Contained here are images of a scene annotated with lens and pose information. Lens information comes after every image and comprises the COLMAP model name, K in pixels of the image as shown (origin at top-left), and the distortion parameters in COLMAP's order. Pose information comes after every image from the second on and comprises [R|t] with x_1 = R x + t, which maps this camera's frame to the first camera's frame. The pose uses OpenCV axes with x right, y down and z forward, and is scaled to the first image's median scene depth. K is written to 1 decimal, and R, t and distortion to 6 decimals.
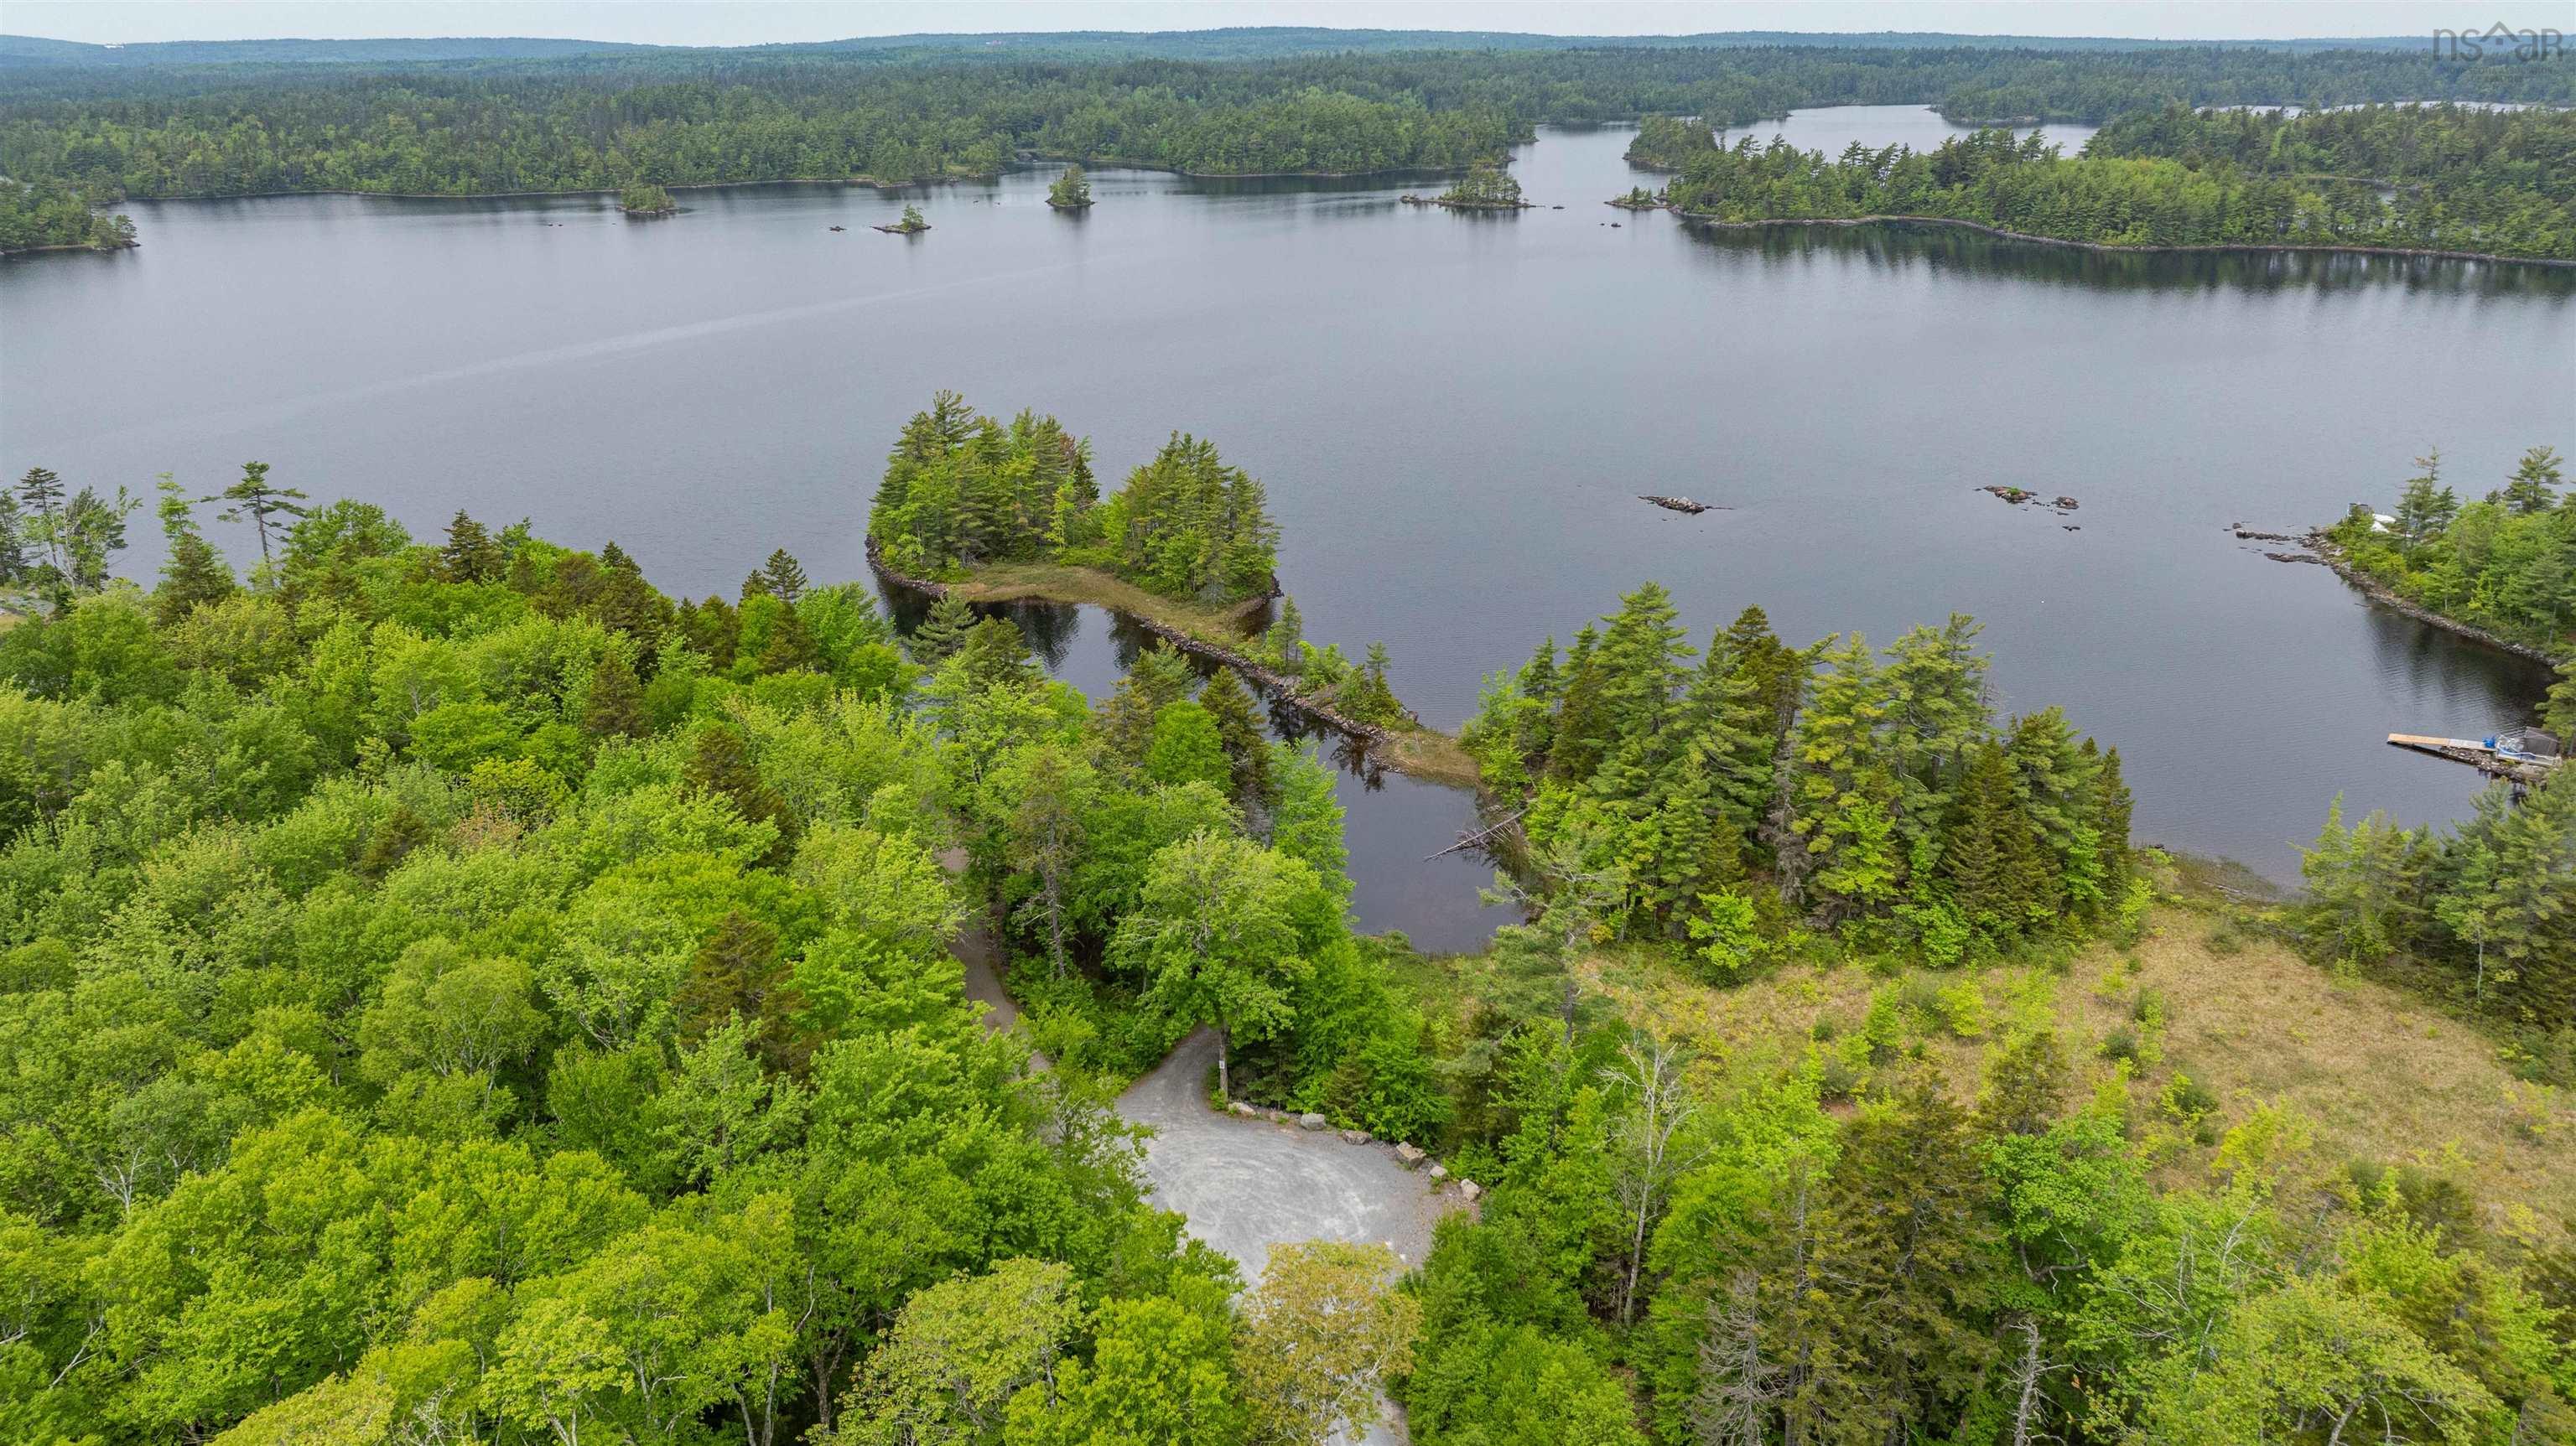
lens RADIAL K [[1901.2, 0, 1288.0], [0, 1901.2, 723.0], [0, 0, 1]] dist [-0.007186, -0.028332]
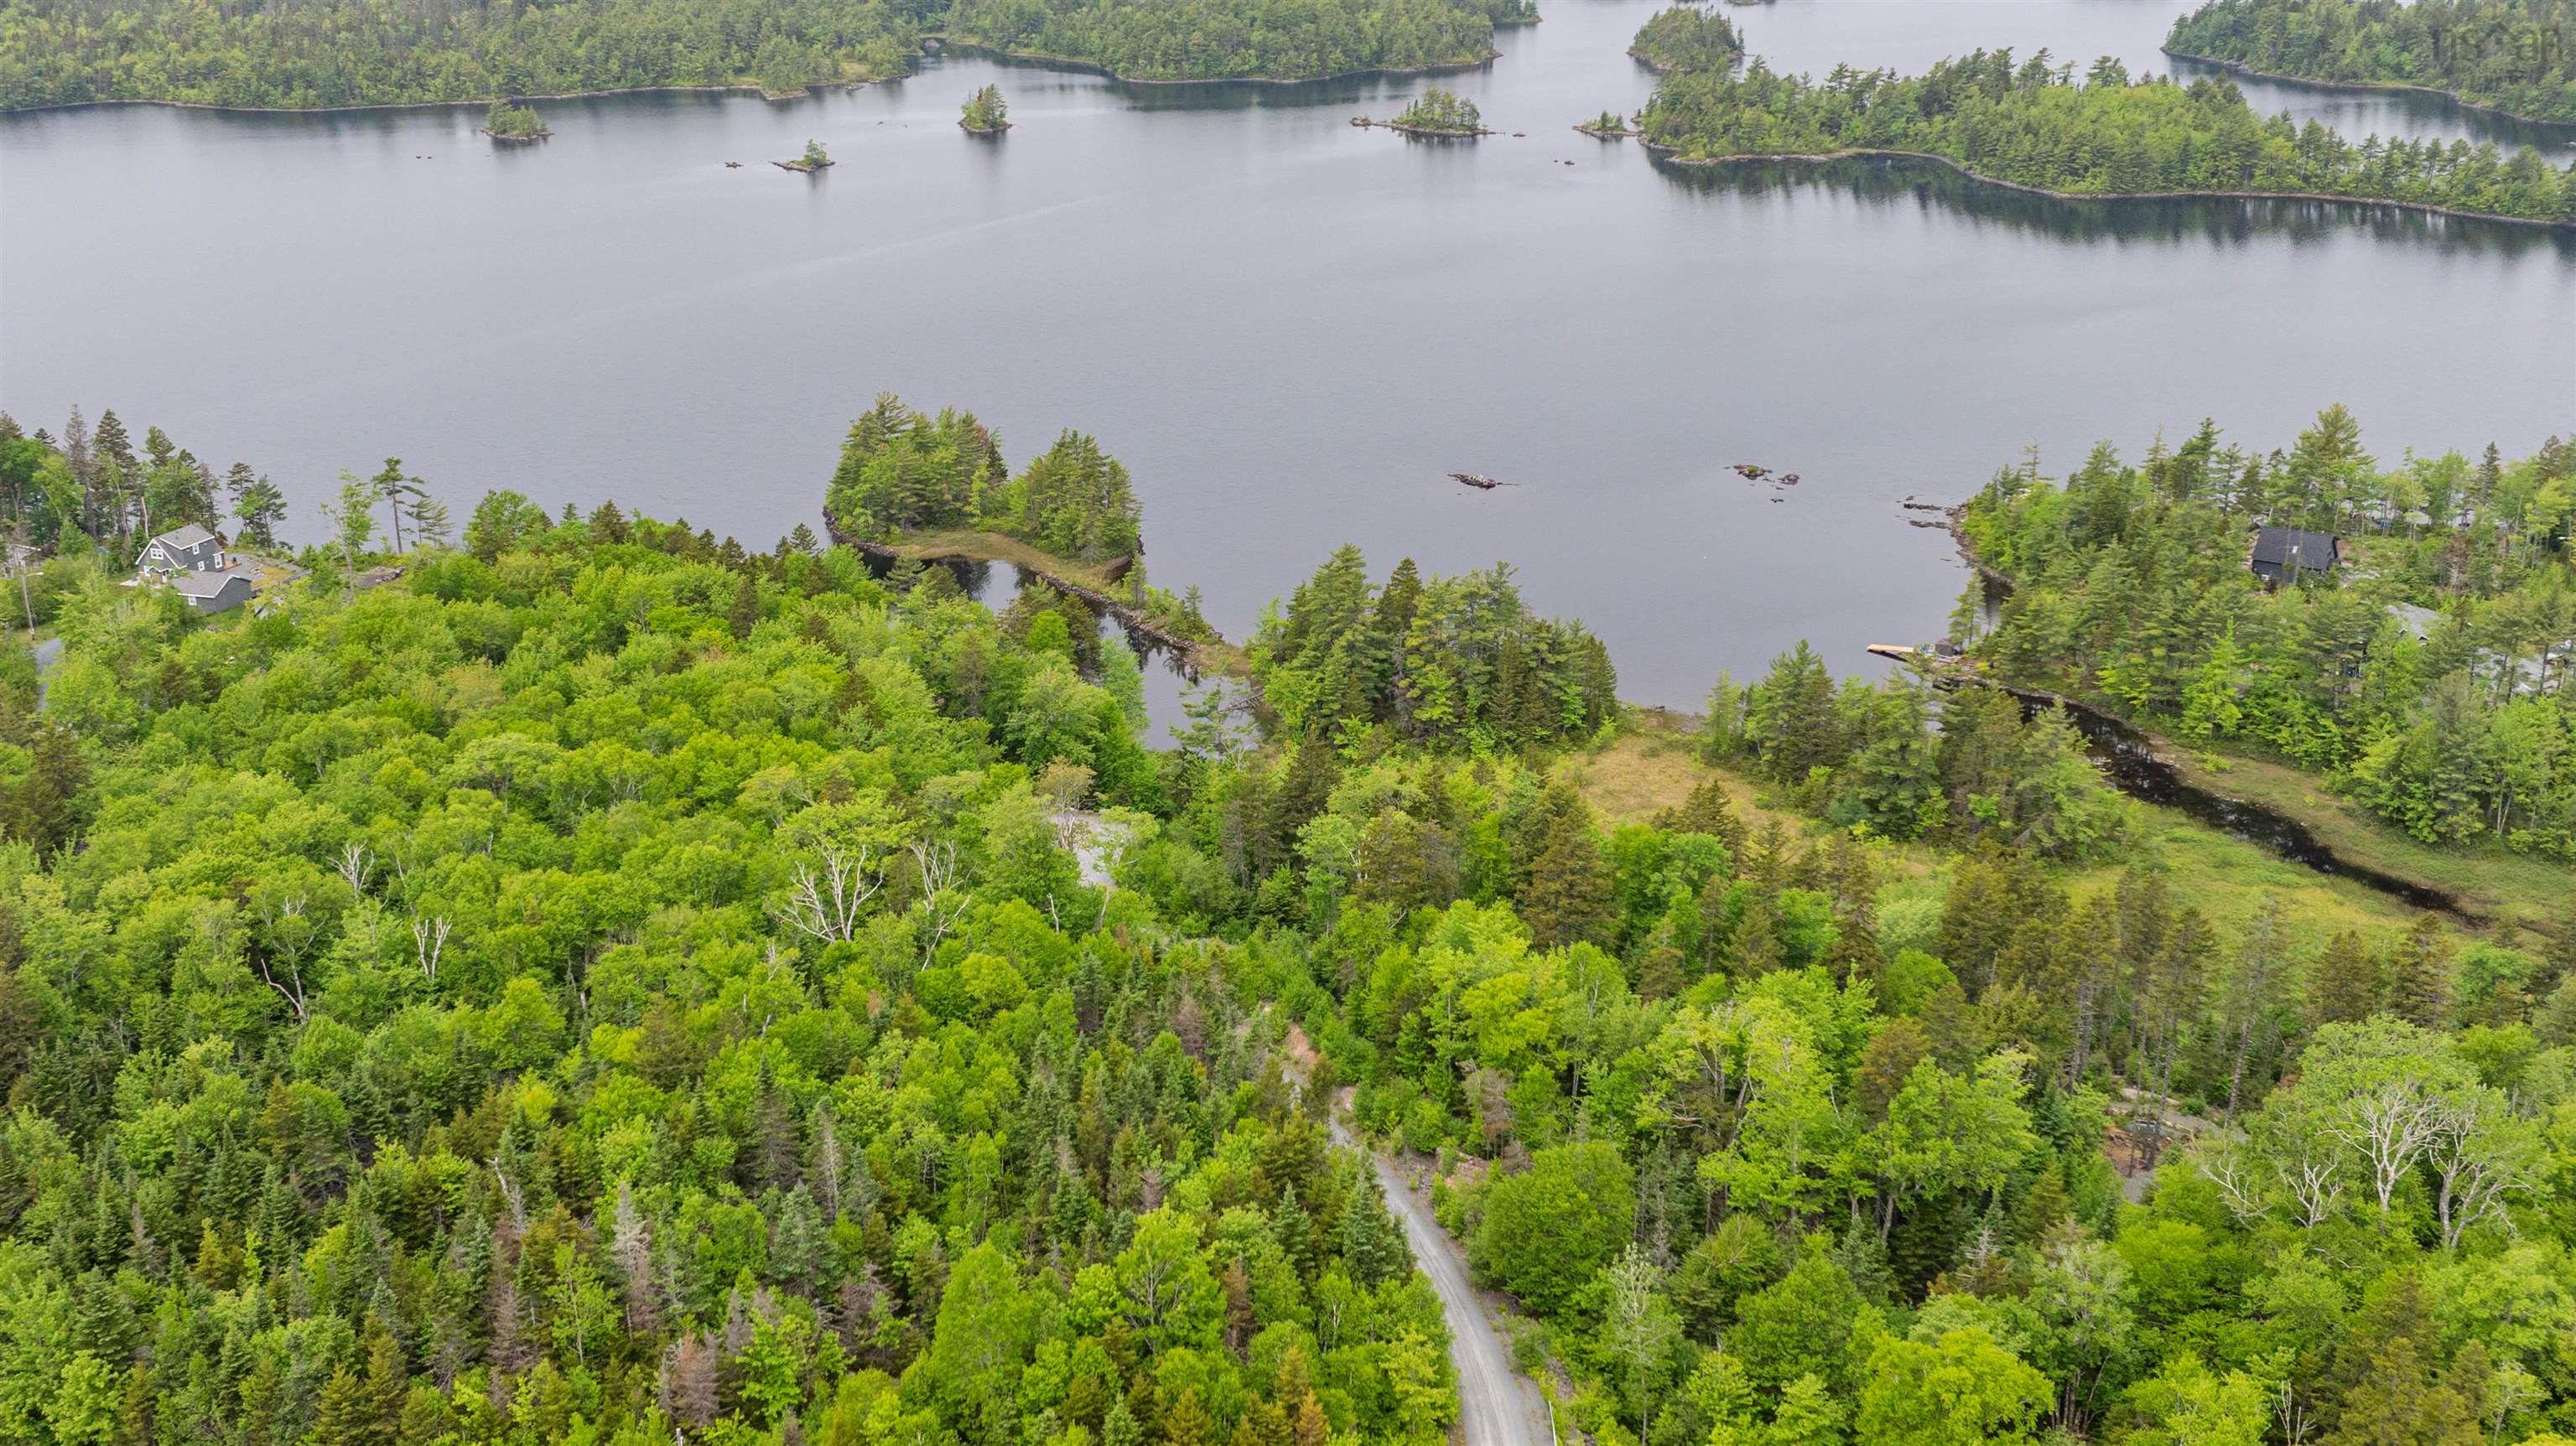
lens RADIAL K [[2627.6, 0, 1288.0], [0, 2627.6, 723.0], [0, 0, 1]] dist [-0.005701, -0.019965]
pose [[0.999999, -0.001289, 0.000298, 0.153554], [0.001291, 0.999976, -0.006736, 0.100491], [-0.000289, 0.006737, 0.999977, -1.323869]]
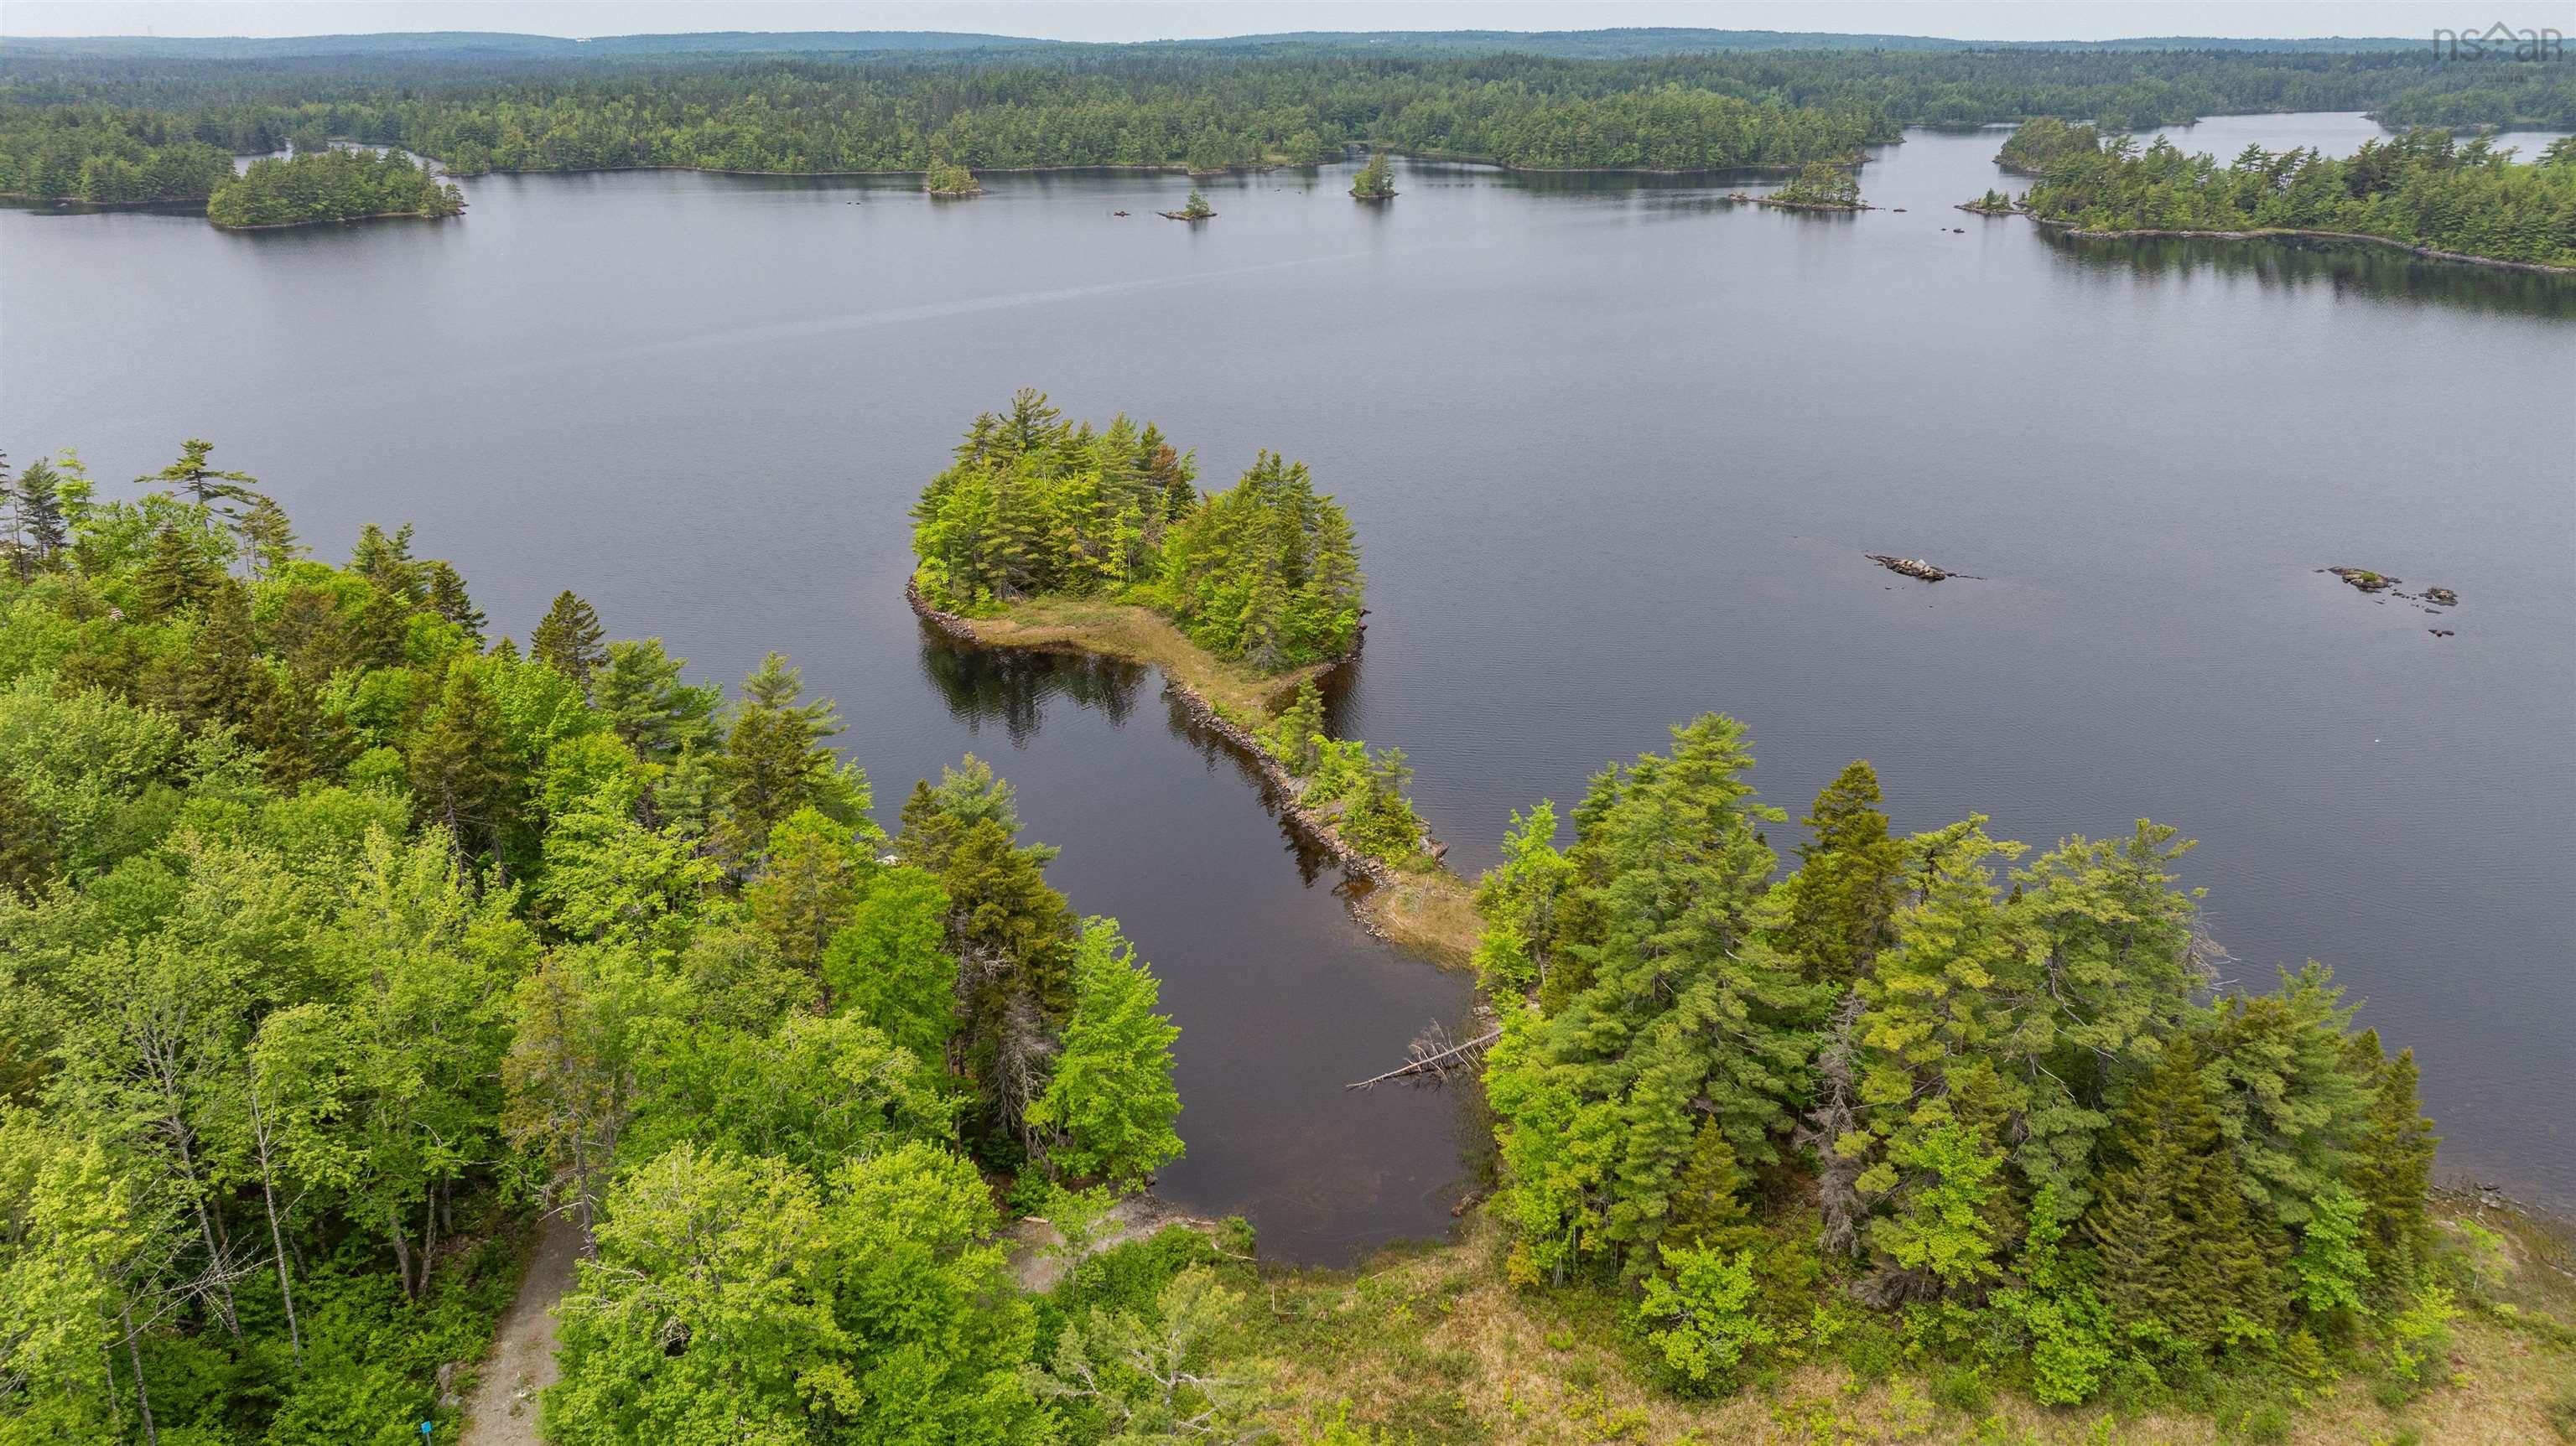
lens RADIAL K [[1886.2, 0, 1288.0], [0, 1886.2, 723.0], [0, 0, 1]] dist [-0.017461, -0.008912]
pose [[0.980969, 0.072043, -0.180306, 0.178605], [-0.071642, 0.997392, 0.008744, -0.072473], [0.180466, 0.004340, 0.983572, 0.332801]]
